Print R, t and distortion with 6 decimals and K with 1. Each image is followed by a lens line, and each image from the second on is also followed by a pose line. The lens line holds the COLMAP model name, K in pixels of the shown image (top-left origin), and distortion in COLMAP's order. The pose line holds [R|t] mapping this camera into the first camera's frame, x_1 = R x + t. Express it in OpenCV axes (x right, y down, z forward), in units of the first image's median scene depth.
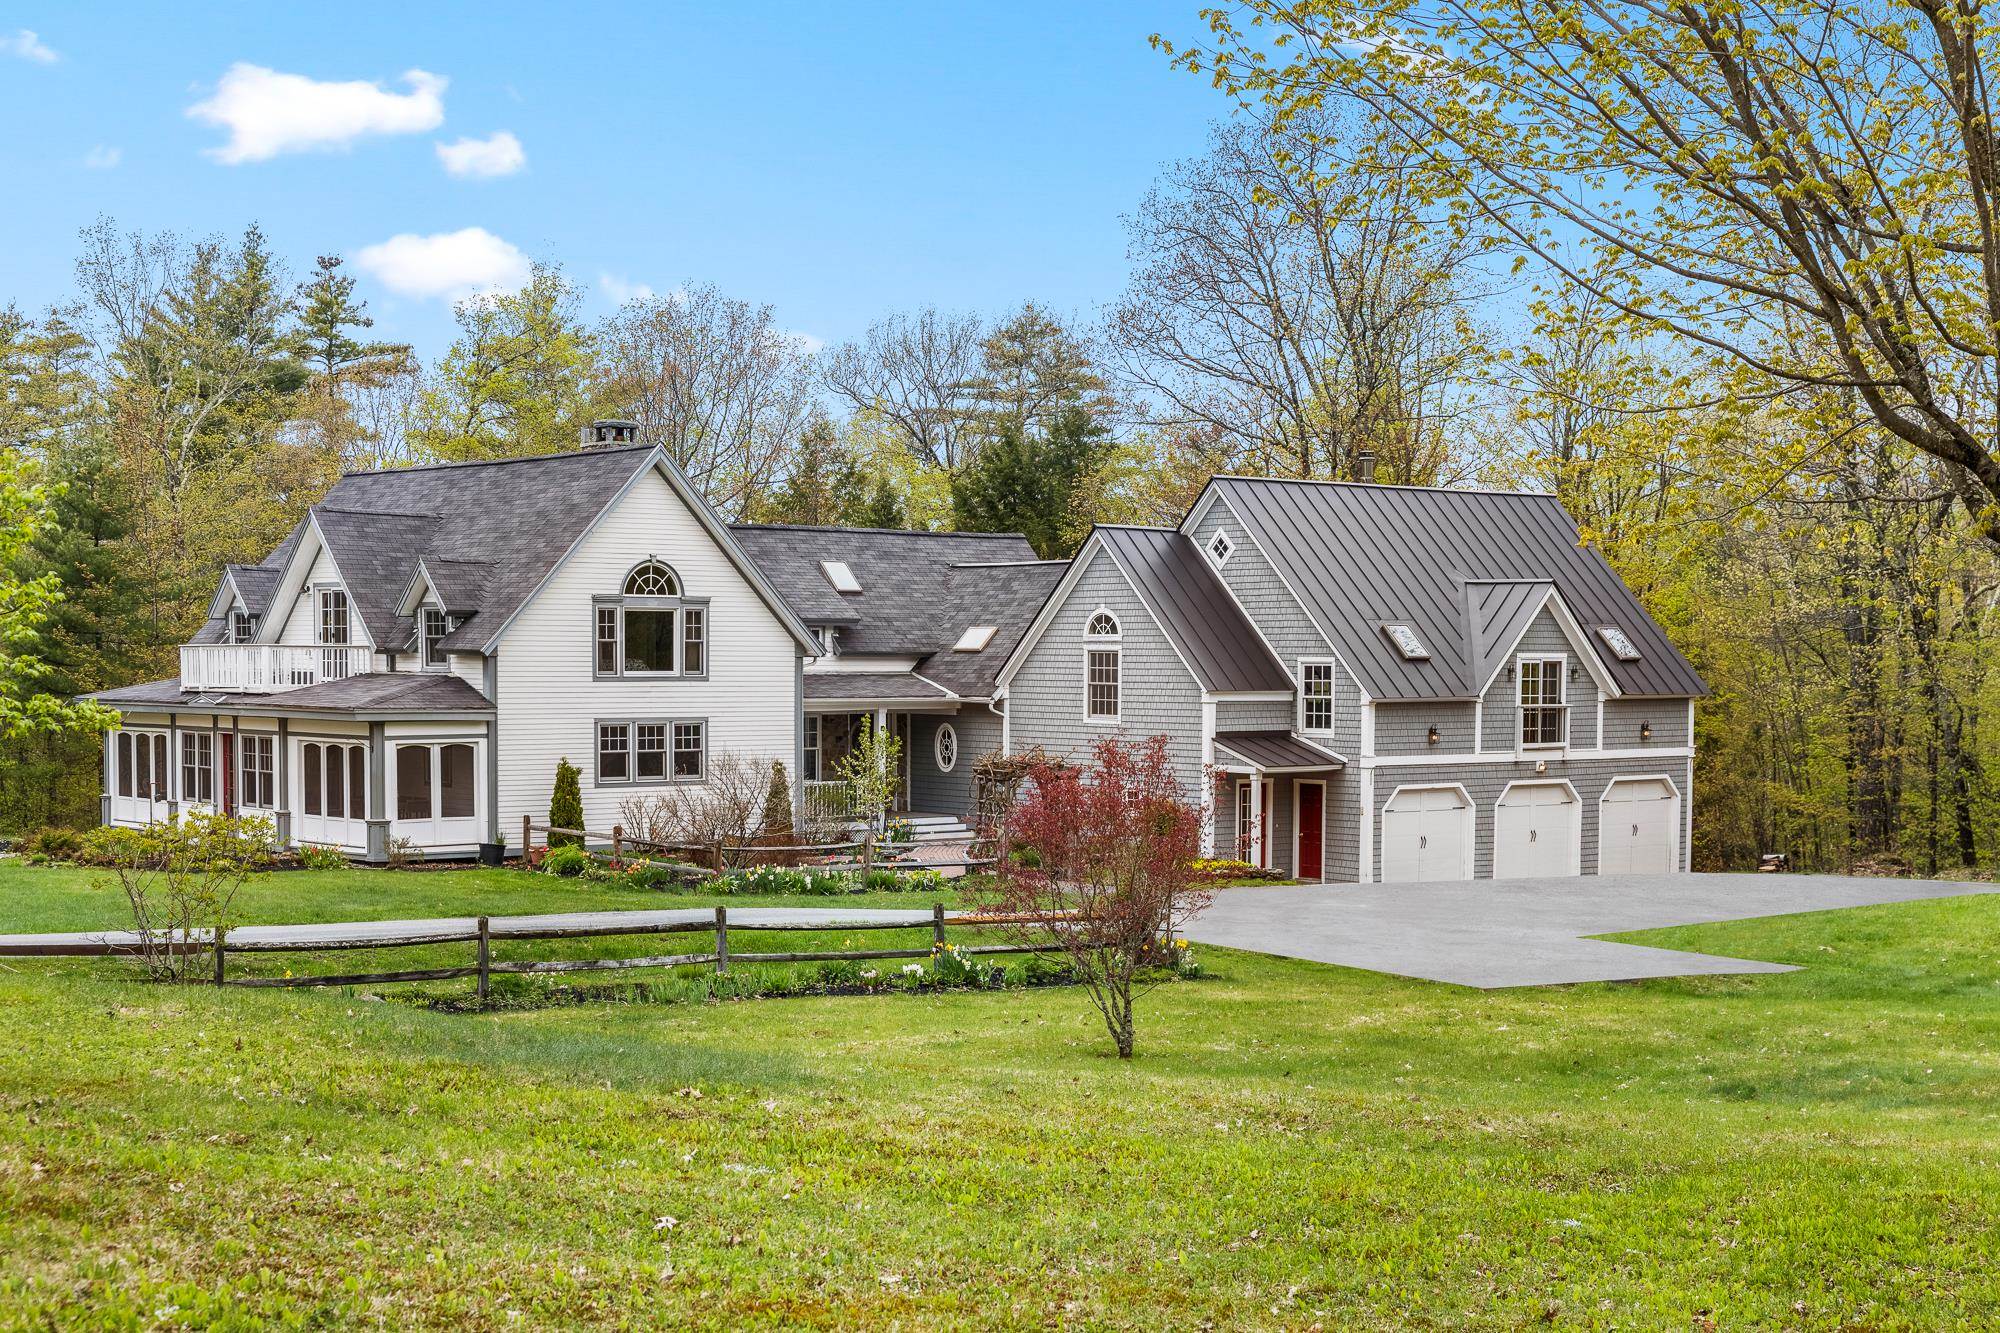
lens RADIAL K [[2952.0, 0, 989.9], [0, 2952.0, 780.2], [0, 0, 1]] dist [-0.016321, 0.000000]
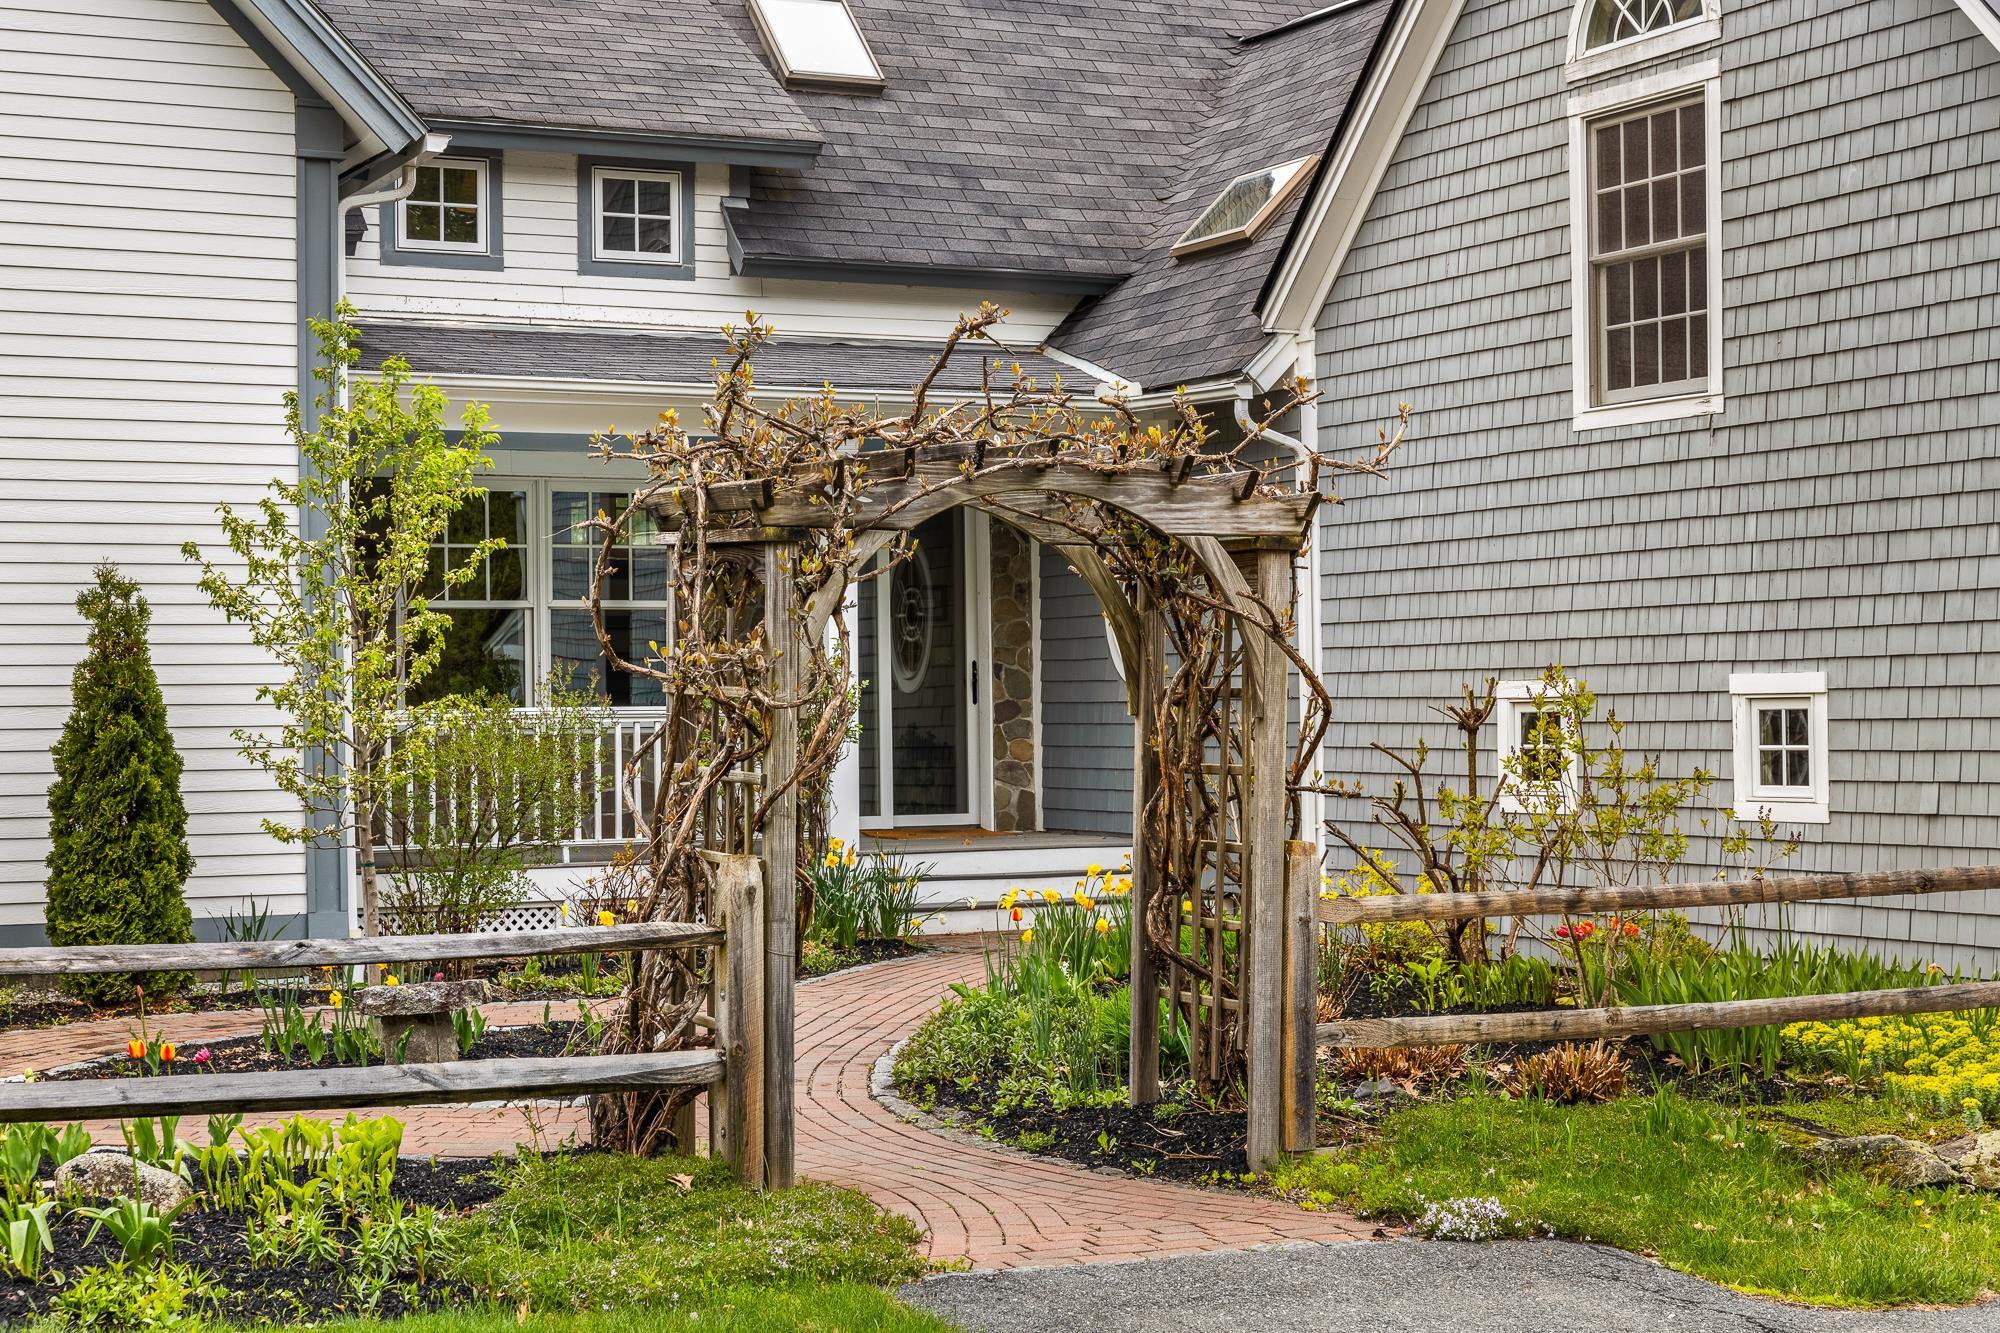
lens RADIAL K [[3376.0, 0, 997.5], [0, 3376.0, 665.3], [0, 0, 1]] dist [0.023539, 0.000000]
pose [[0.969461, -0.017944, -0.244589, 0.054060], [0.003666, 0.998269, -0.058703, 0.015139], [0.245219, 0.056014, 0.967848, 0.749203]]
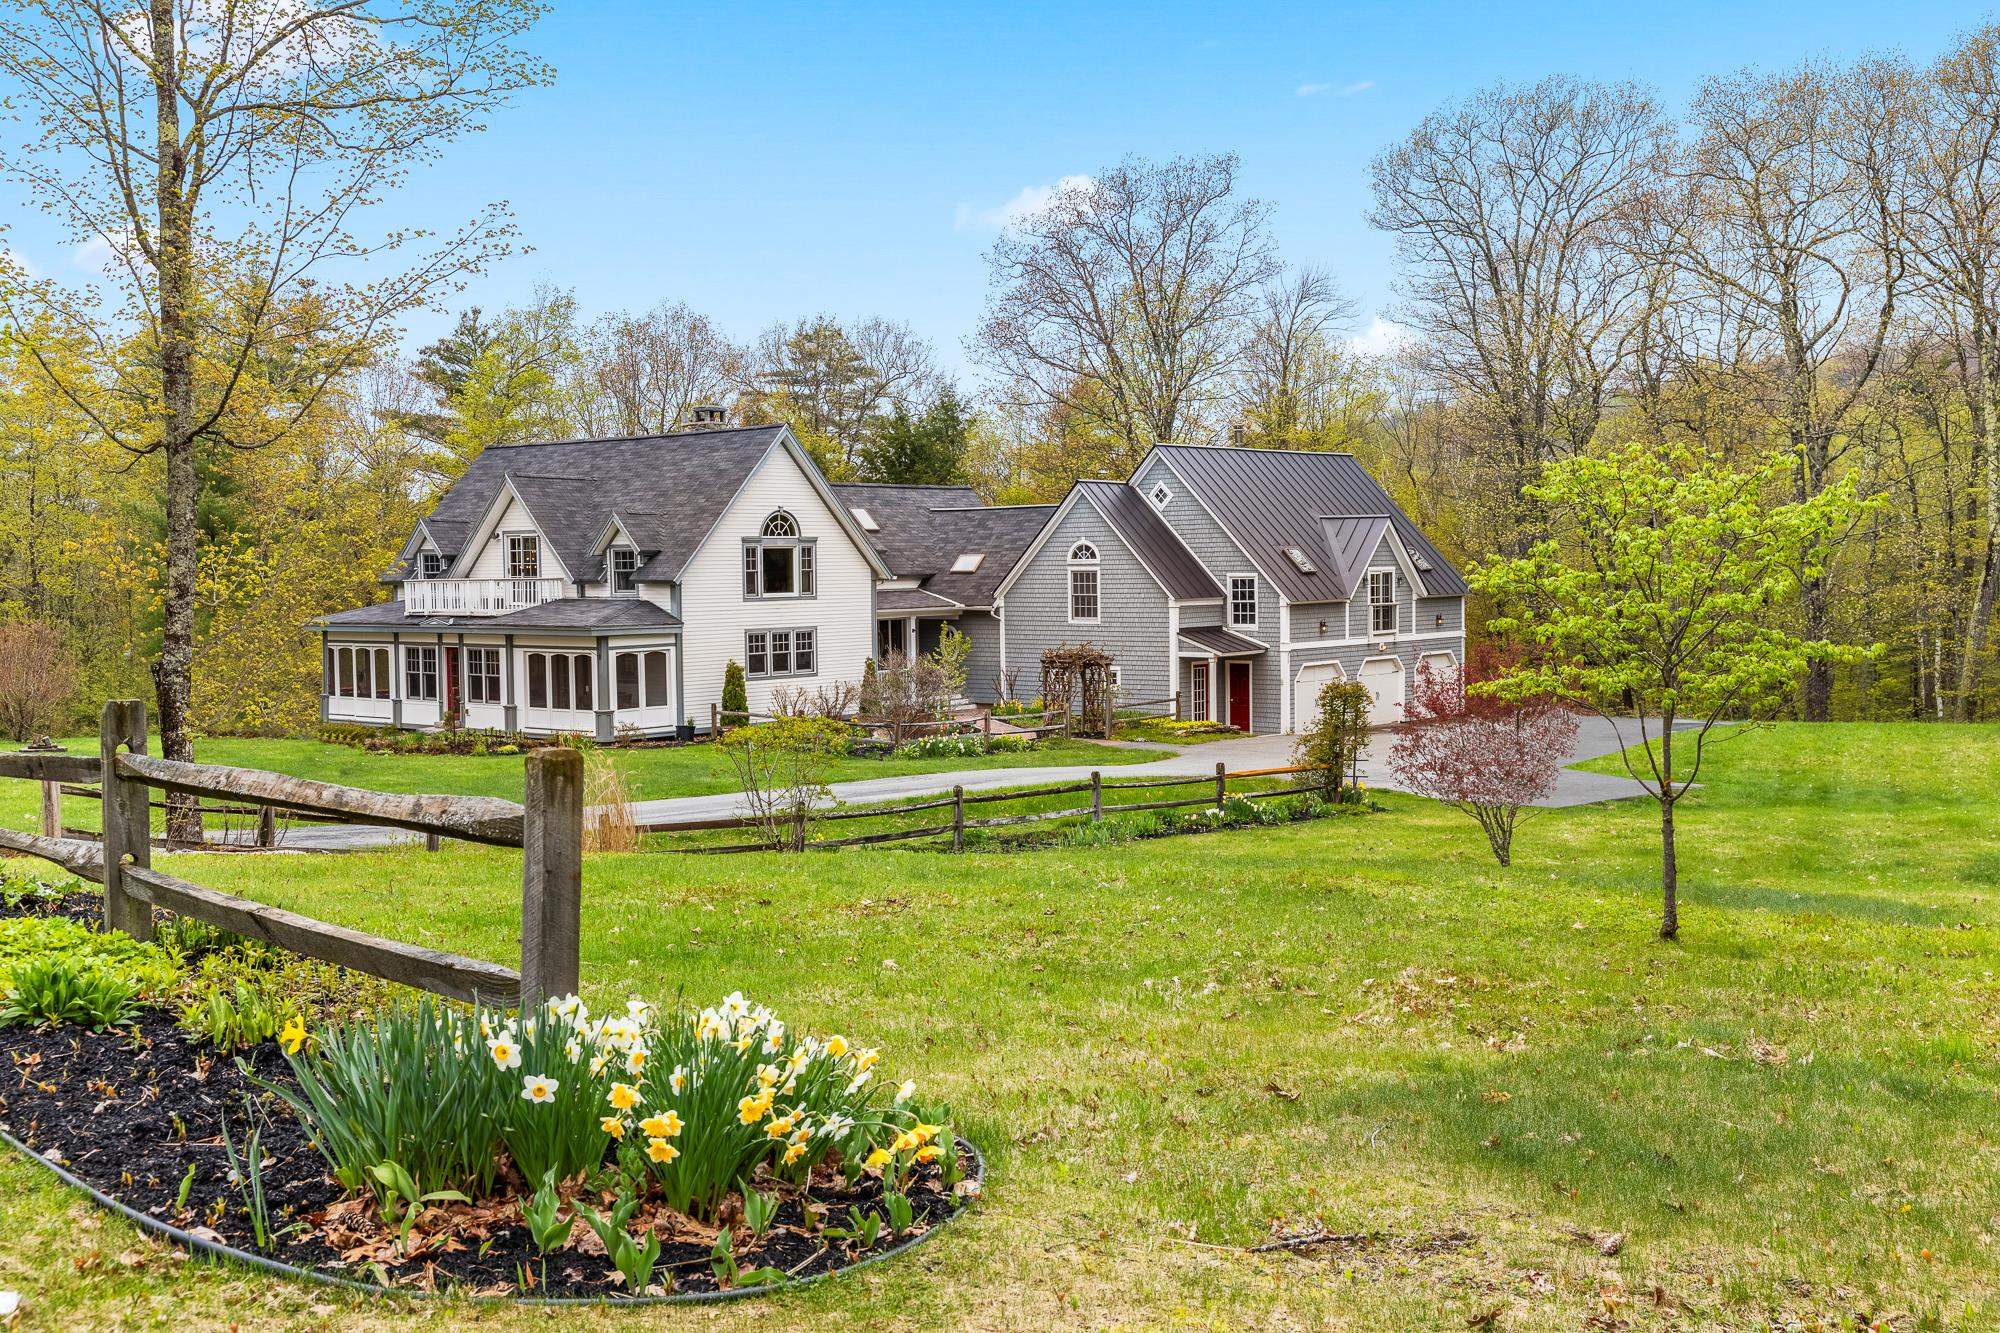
lens RADIAL K [[2126.3, 0, 985.3], [0, 2126.3, 628.1], [0, 0, 1]] dist [-0.010055, 0.000000]
pose [[0.984495, -0.023356, 0.173851, -0.184135], [0.025430, 0.999629, -0.009708, -0.008840], [-0.173560, 0.013978, 0.984724, 0.028809]]
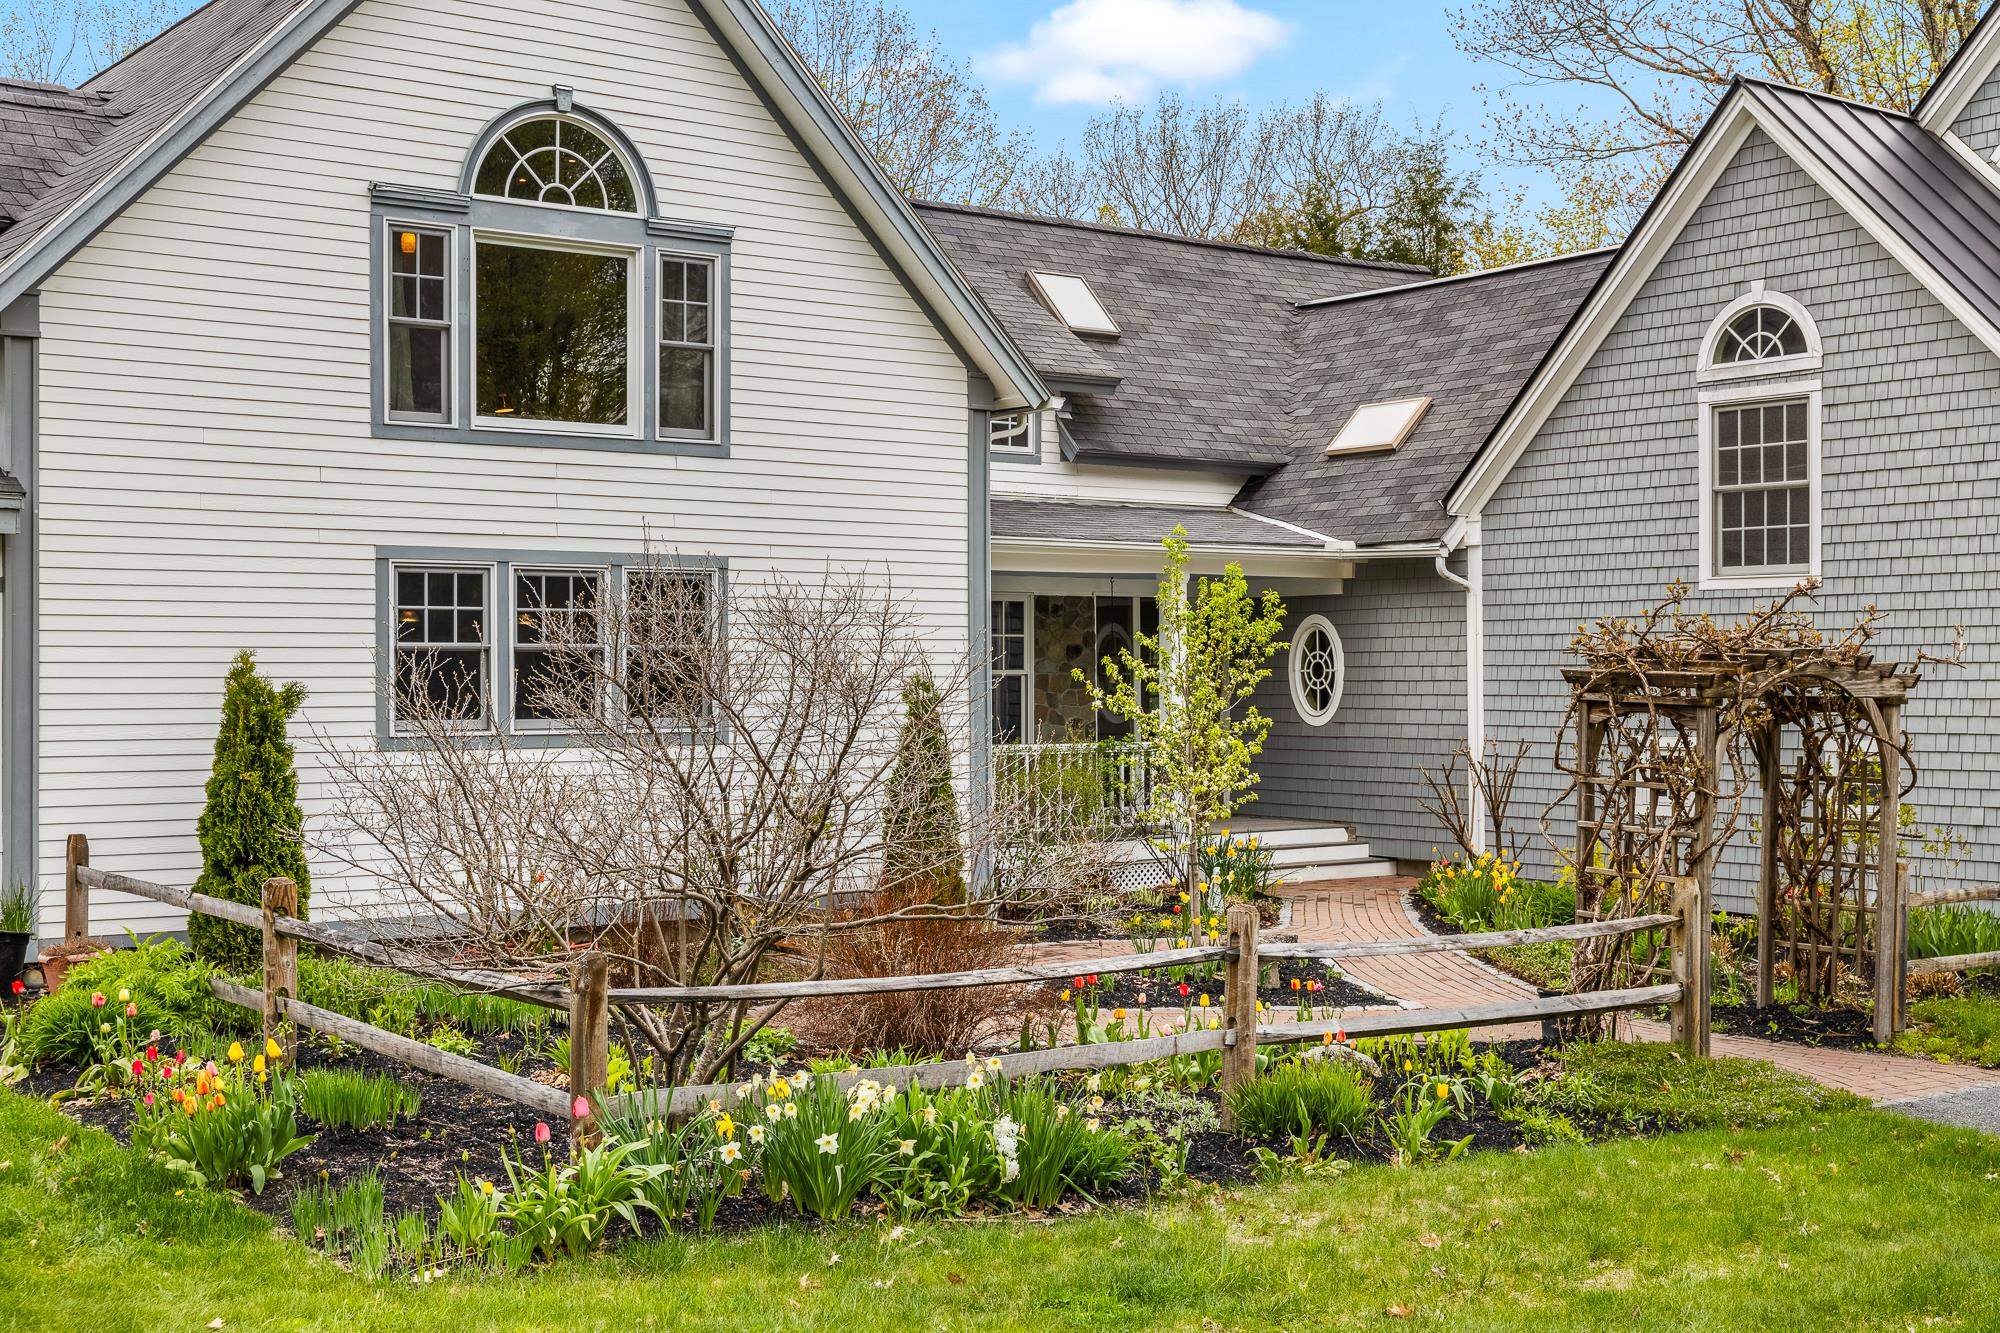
lens RADIAL K [[2452.7, 0, 1003.4], [0, 2452.7, 663.5], [0, 0, 1]] dist [0.009780, 0.000000]
pose [[0.998090, -0.007216, -0.061360, -0.042291], [0.004129, 0.998726, -0.050286, 0.006690], [0.061644, 0.049936, 0.996848, 0.685179]]
